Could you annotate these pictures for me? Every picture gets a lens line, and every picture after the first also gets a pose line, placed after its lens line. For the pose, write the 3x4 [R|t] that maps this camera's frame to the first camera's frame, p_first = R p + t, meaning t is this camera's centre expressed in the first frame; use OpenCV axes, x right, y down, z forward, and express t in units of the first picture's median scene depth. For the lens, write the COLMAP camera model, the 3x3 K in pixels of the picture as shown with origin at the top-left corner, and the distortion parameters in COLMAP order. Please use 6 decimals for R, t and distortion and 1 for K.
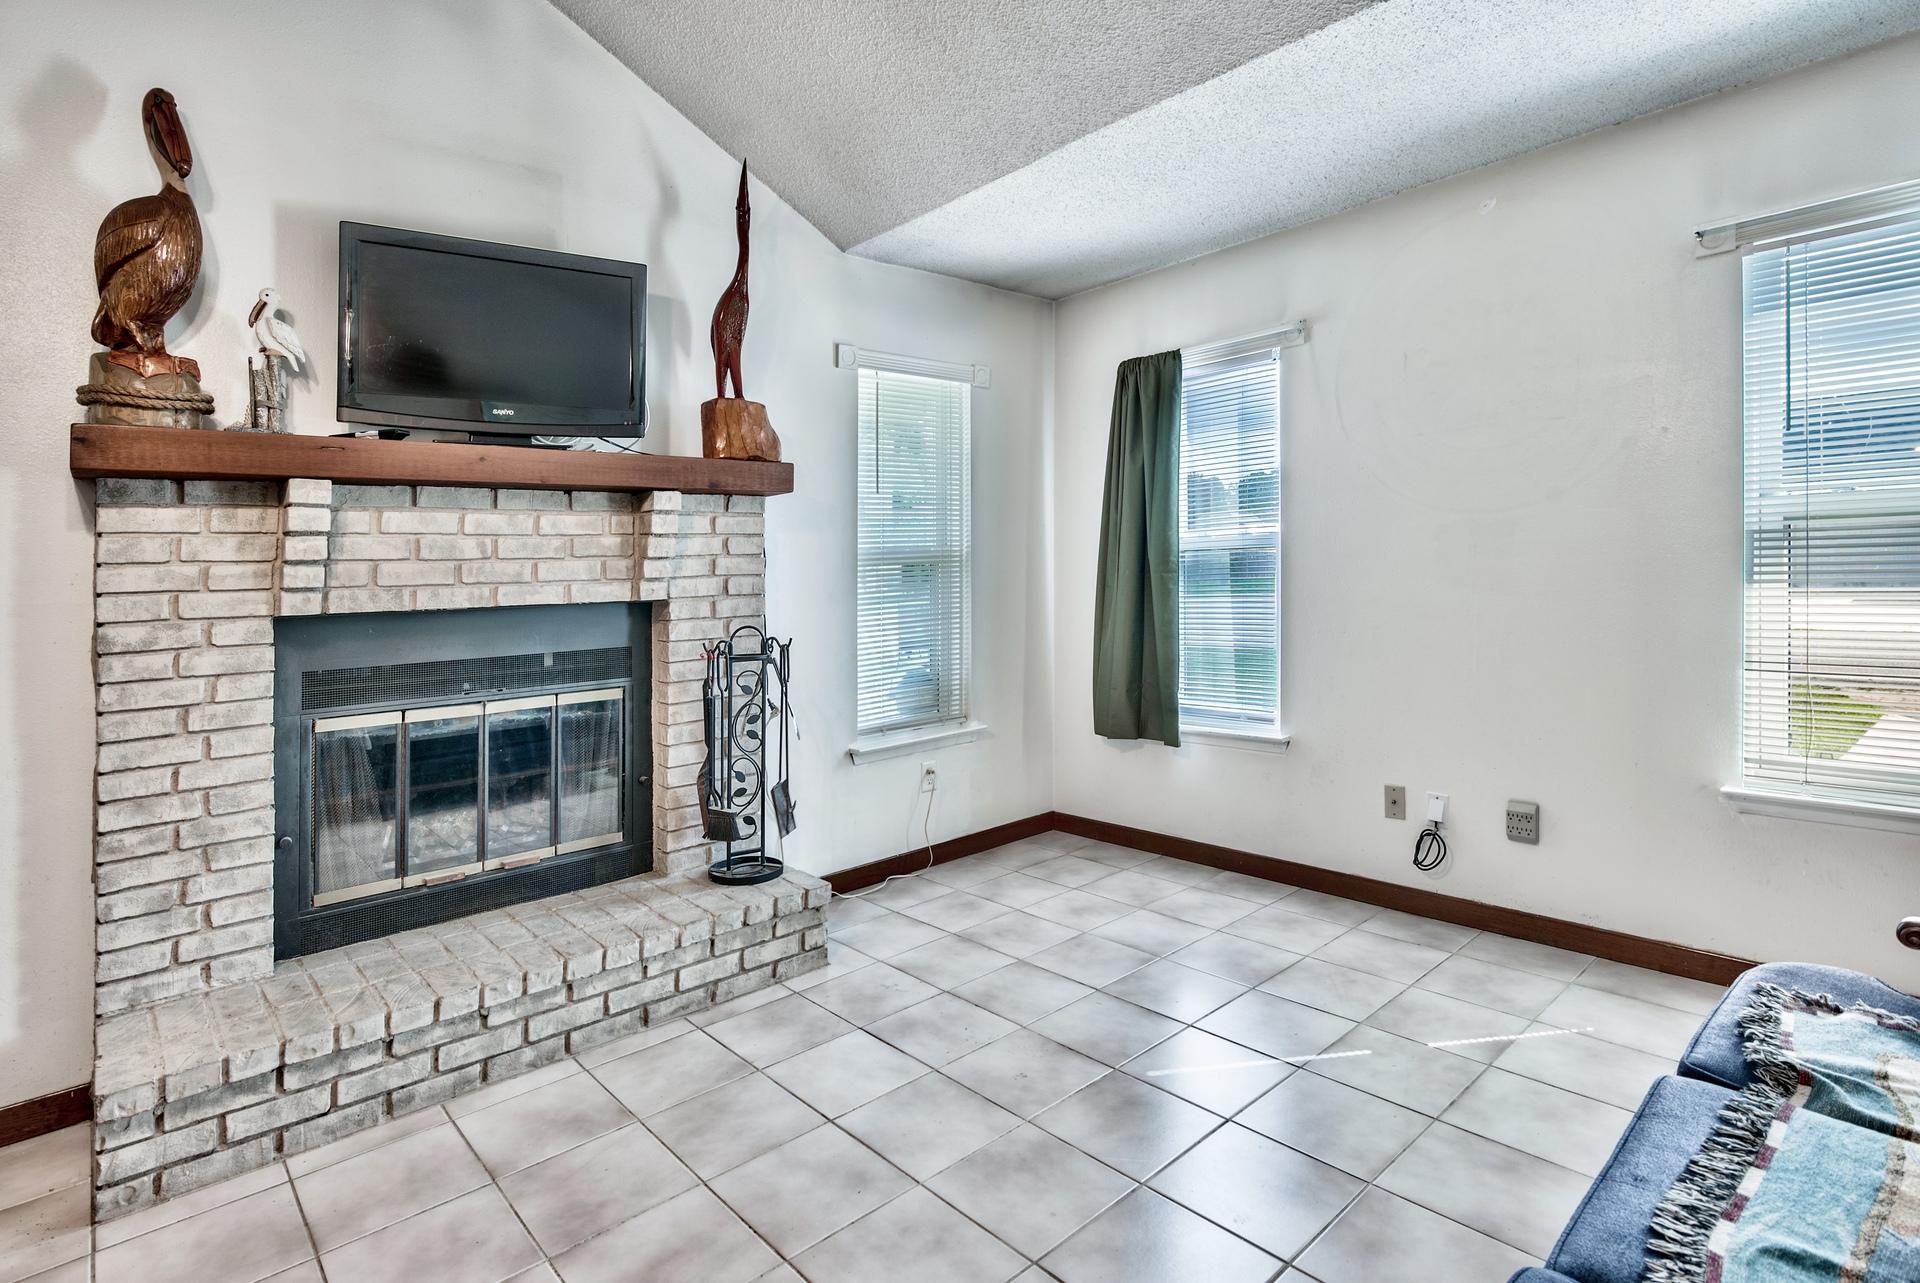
lens RADIAL K [[966.3, 0, 958.8], [0, 966.3, 551.6], [0, 0, 1]] dist [-0.001297, 0.000093]
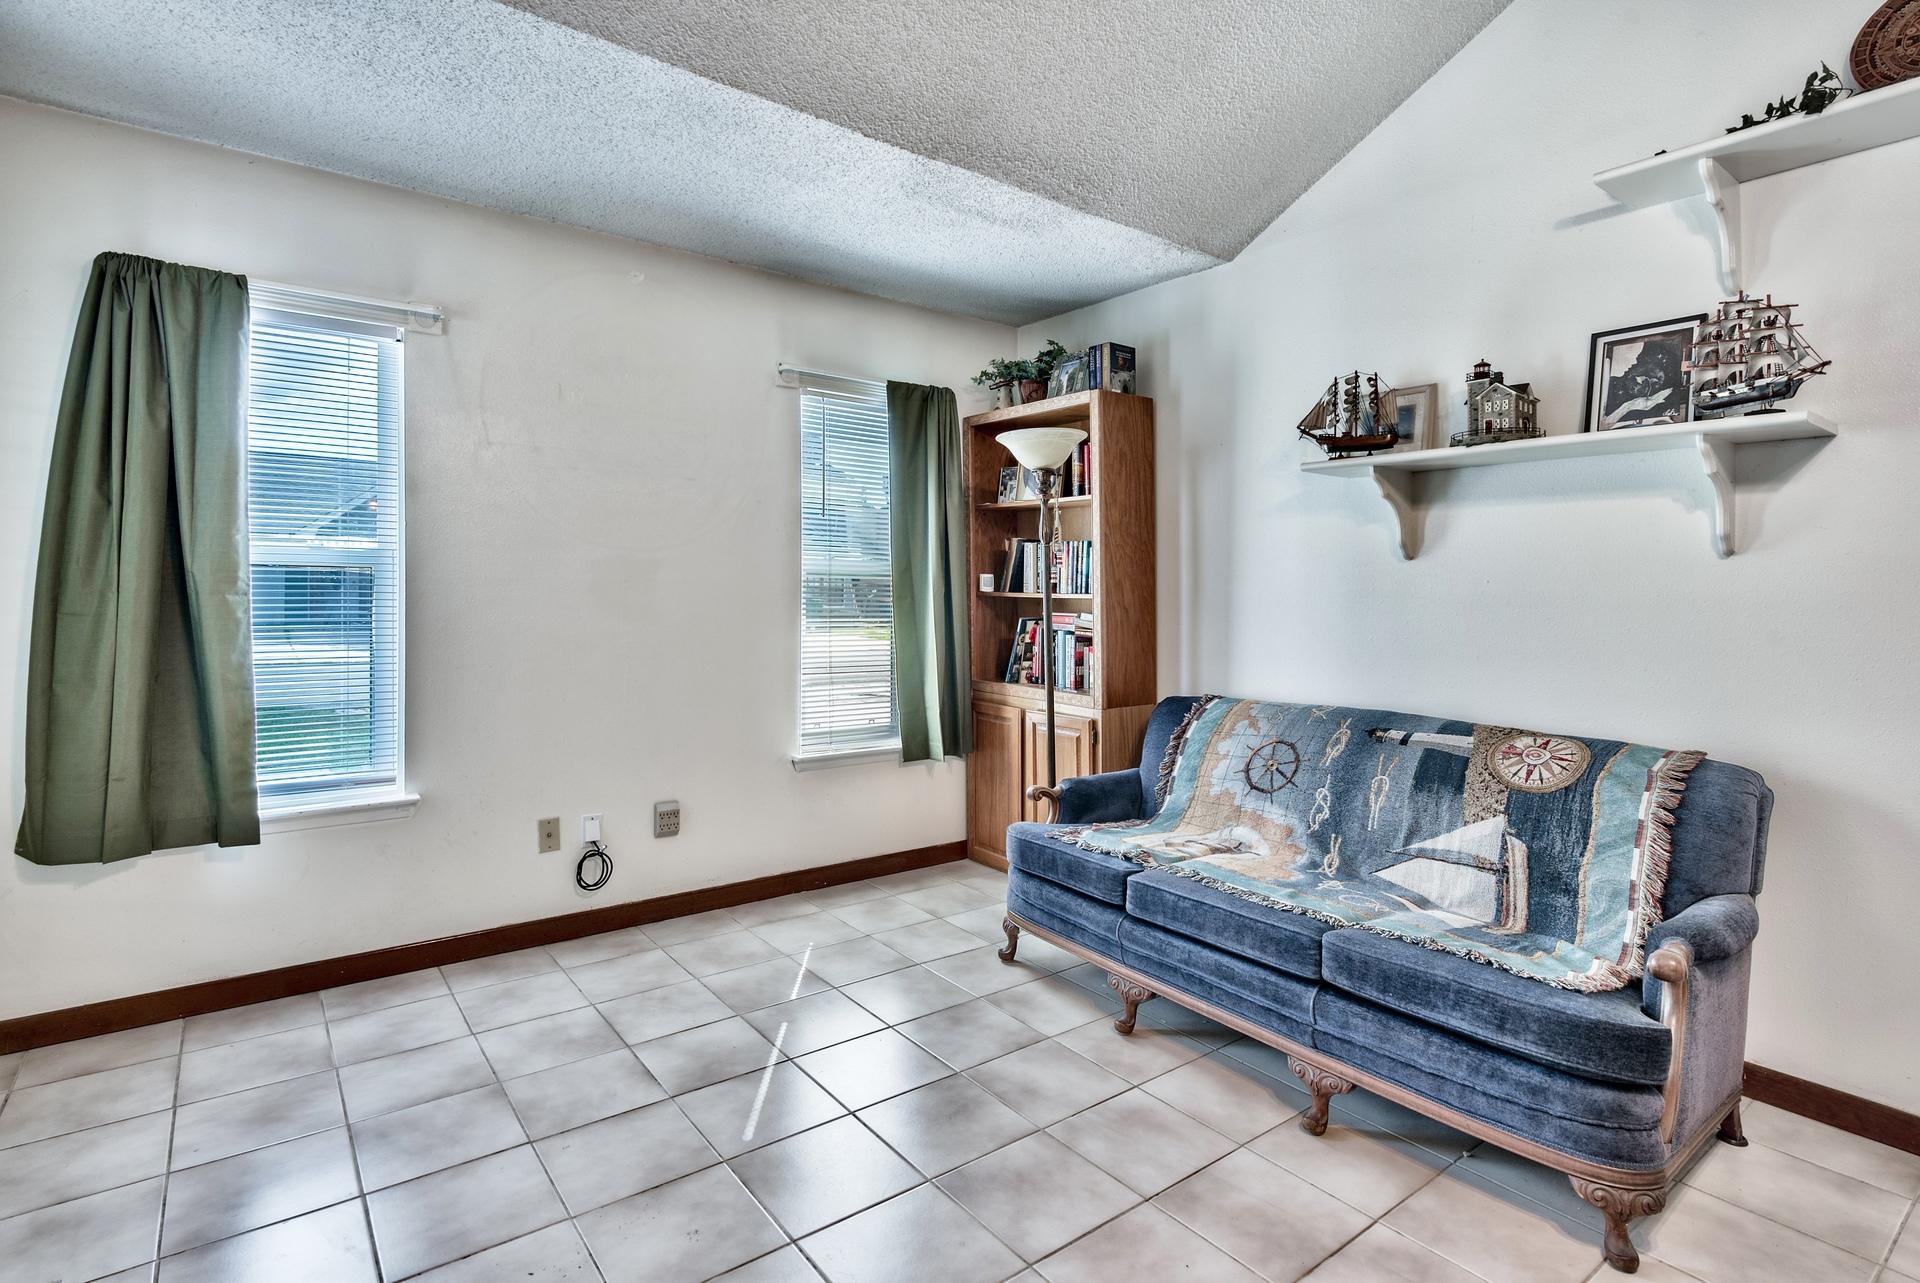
lens RADIAL K [[947.6, 0, 957.4], [0, 947.6, 589.1], [0, 0, 1]] dist [-0.002580, -0.000170]
pose [[0.083097, 0.035655, 0.995903, -0.499772], [-0.038456, 0.998730, -0.032547, 0.024178], [-0.995799, -0.035593, 0.084362, 0.523659]]
